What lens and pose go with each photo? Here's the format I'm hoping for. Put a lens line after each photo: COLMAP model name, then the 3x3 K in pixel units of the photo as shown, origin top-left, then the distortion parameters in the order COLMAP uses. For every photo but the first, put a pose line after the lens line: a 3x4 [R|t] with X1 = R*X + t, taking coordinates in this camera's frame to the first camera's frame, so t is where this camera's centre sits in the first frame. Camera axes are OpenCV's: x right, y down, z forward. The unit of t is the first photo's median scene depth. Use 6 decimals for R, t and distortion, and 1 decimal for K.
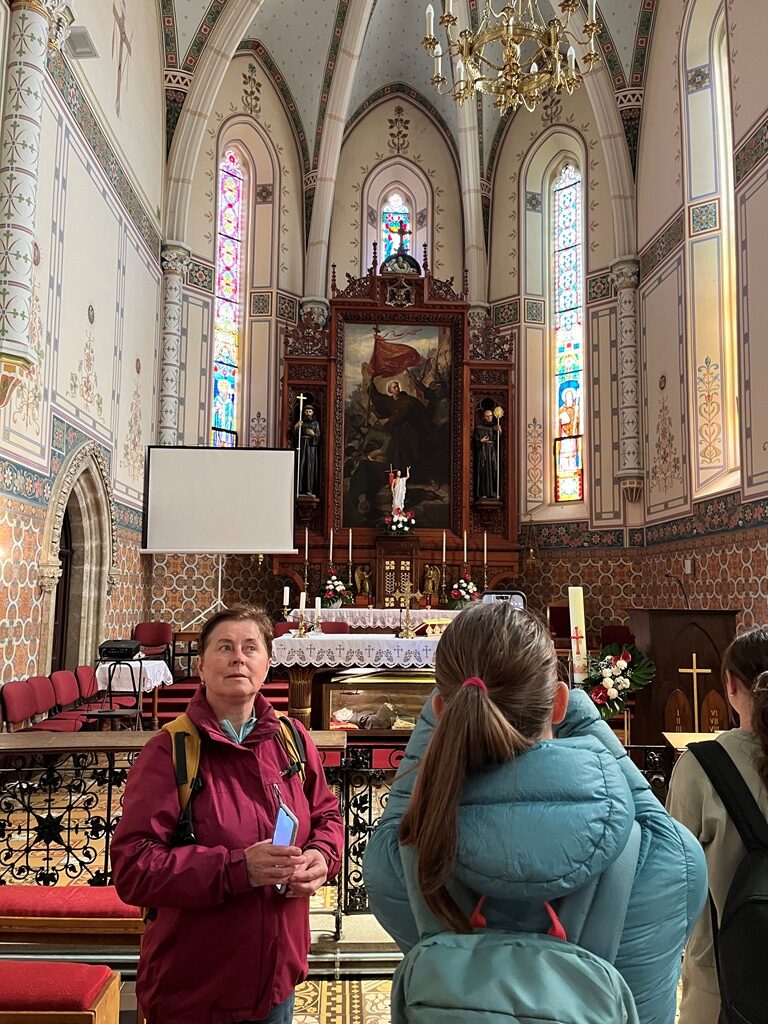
lens RADIAL K [[758.9, 0, 384.0], [0, 758.9, 512.0], [0, 0, 1]] dist [0.128664, -0.145201]
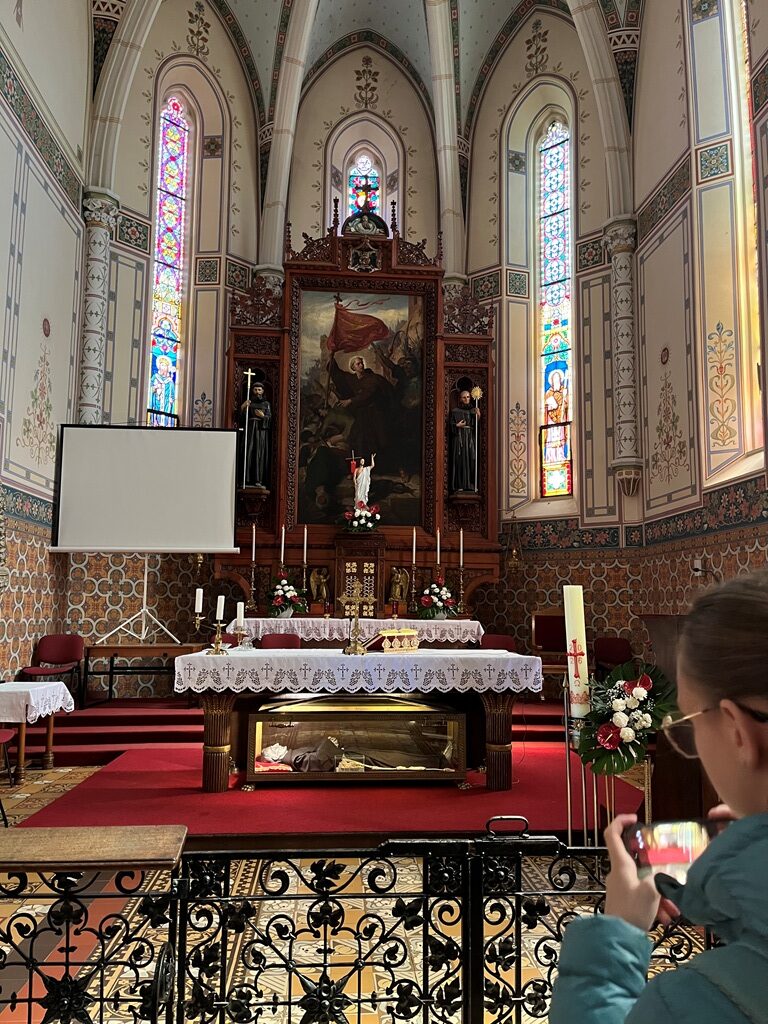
lens RADIAL K [[758.9, 0, 384.0], [0, 758.9, 512.0], [0, 0, 1]] dist [0.128664, -0.145201]
pose [[0.999768, 0.003560, 0.021234, 0.025789], [-0.003248, 0.999887, -0.014706, 0.018873], [-0.021283, 0.014634, 0.999666, 0.130308]]
